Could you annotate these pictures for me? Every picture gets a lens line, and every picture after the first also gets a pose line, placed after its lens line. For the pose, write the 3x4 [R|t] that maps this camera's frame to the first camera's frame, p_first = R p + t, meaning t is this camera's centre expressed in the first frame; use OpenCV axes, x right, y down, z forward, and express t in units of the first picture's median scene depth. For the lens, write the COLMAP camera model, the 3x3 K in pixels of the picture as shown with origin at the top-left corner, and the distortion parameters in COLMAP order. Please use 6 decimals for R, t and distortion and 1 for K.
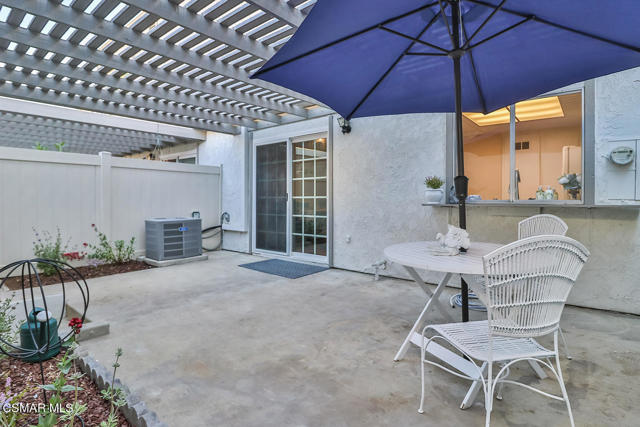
lens RADIAL K [[339.9, 0, 318.6], [0, 339.9, 199.2], [0, 0, 1]] dist [0.002339, 0.000204]
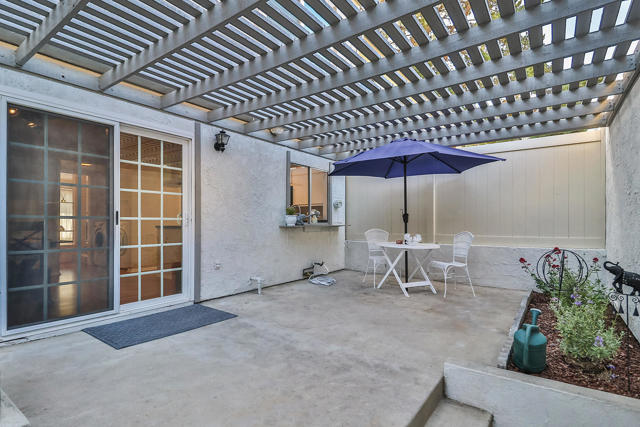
lens RADIAL K [[323.2, 0, 319.6], [0, 323.2, 223.8], [0, 0, 1]] dist [0.000725, 0.000121]
pose [[-0.077262, -0.000588, 0.997011, -1.126603], [0.000040, 1.000000, 0.000593, 0.006564], [-0.997011, 0.000086, -0.077262, 1.095166]]
